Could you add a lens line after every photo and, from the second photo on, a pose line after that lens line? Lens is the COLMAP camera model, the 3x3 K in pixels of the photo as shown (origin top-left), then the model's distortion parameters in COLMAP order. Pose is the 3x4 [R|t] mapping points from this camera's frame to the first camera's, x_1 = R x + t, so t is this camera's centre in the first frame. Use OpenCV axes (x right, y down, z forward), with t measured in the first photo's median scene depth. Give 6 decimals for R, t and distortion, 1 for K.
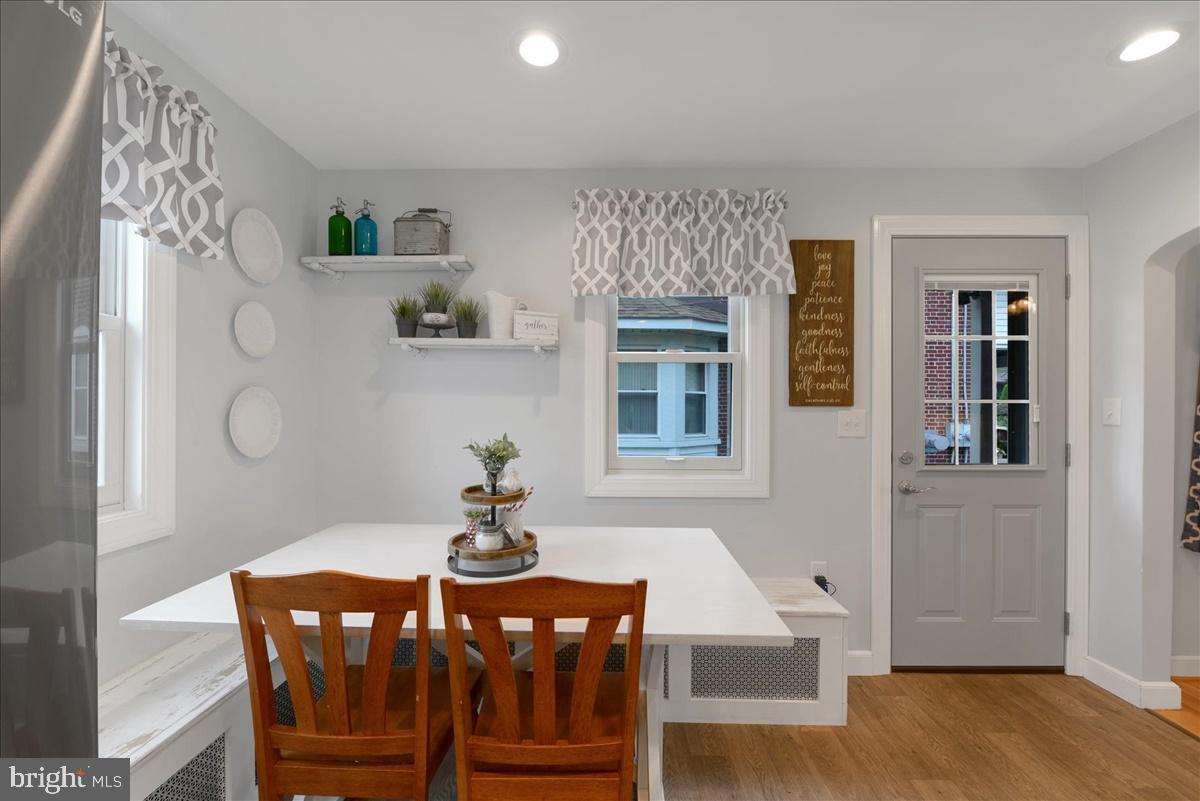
lens RADIAL K [[478.6, 0, 601.6], [0, 478.6, 395.0], [0, 0, 1]] dist [-0.010776, -0.000049]
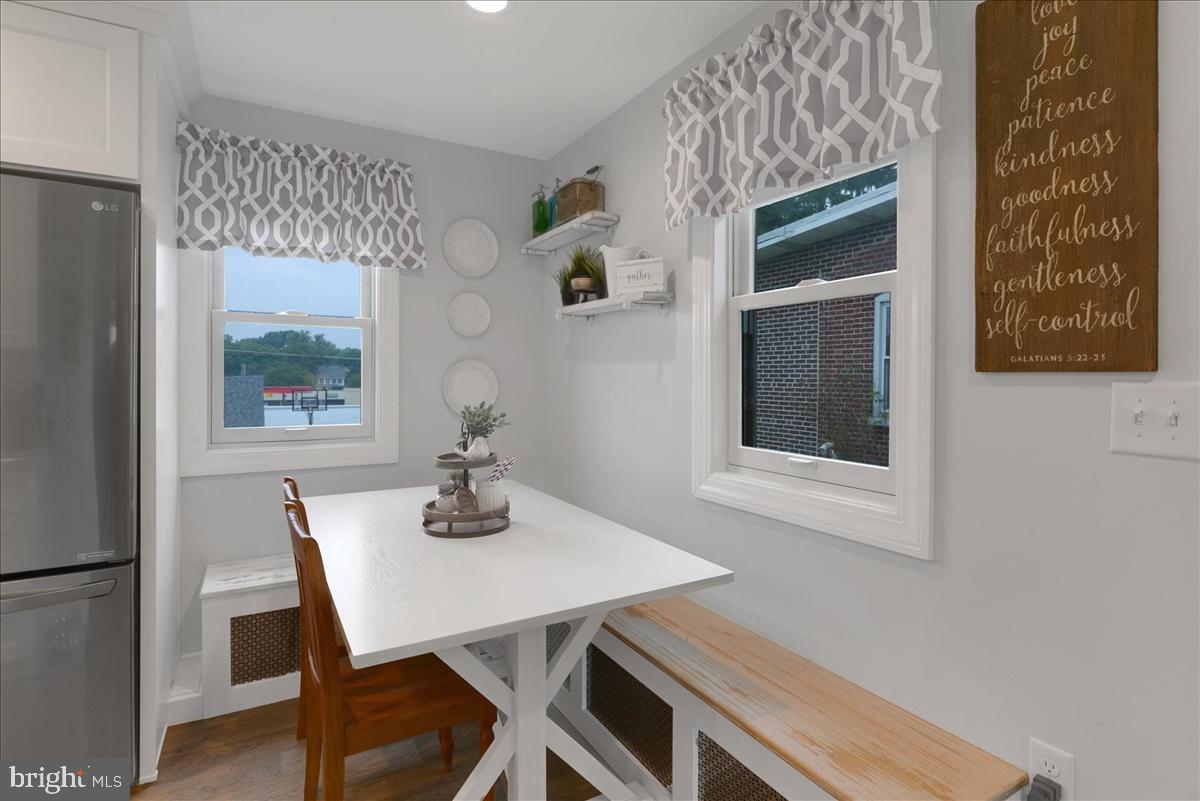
lens RADIAL K [[608.1, 0, 600.3], [0, 608.1, 379.1], [0, 0, 1]] dist [-0.018551, -0.000091]
pose [[0.512714, 0.001212, -0.858558, 0.711323], [0.017040, 0.999788, 0.011587, 0.017217], [0.858390, -0.020571, 0.512585, 0.398544]]
